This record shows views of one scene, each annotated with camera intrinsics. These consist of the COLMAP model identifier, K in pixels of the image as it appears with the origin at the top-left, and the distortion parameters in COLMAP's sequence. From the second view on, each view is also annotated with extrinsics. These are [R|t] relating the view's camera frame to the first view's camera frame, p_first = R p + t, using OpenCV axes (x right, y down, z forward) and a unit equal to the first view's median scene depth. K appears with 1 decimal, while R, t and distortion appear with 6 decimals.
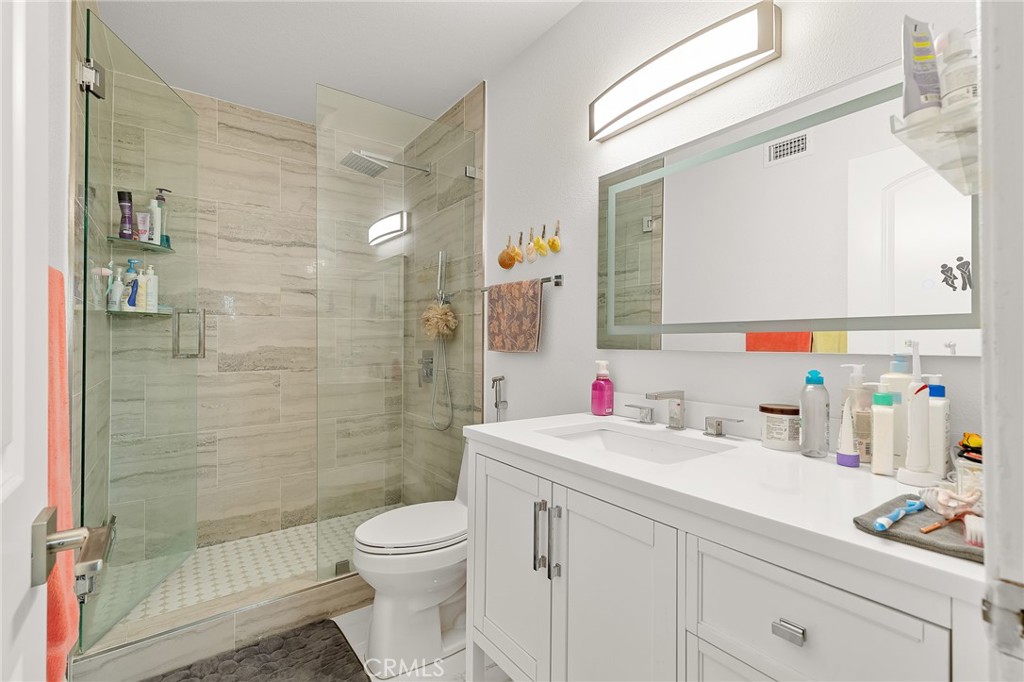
lens RADIAL K [[459.5, 0, 512.0], [0, 459.5, 341.0], [0, 0, 1]] dist [0.007029, -0.000095]
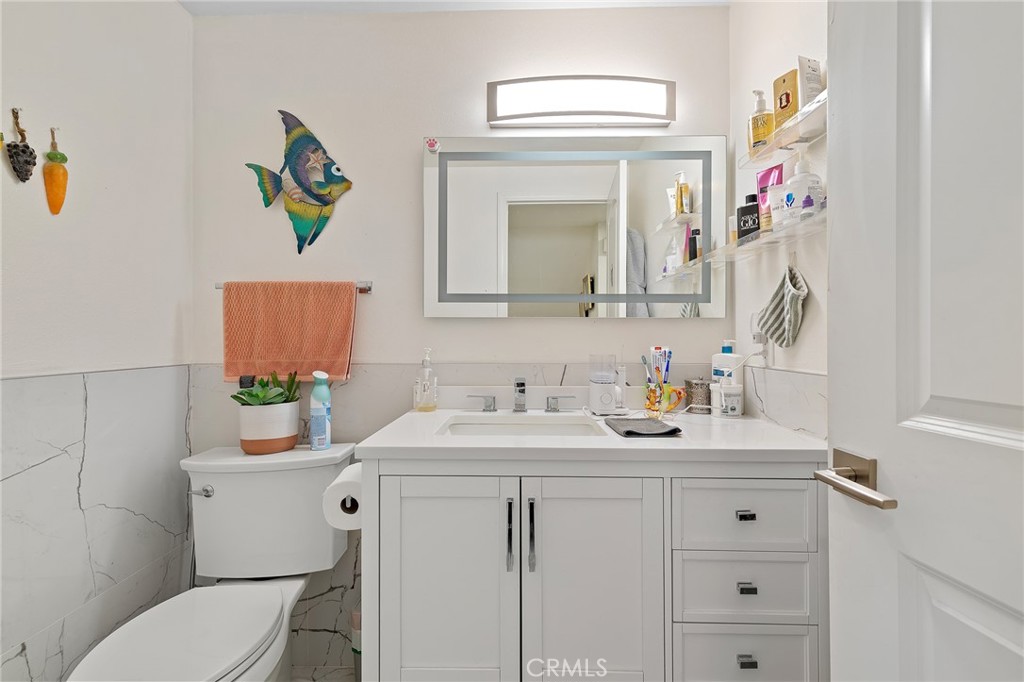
lens RADIAL K [[459.5, 0, 512.0], [0, 459.5, 341.0], [0, 0, 1]] dist [0.007029, -0.000095]
pose [[0.606154, -0.001647, 0.795346, -0.563940], [0.000057, 0.999998, 0.002027, 0.022090], [-0.795347, -0.001184, 0.606153, 0.374259]]
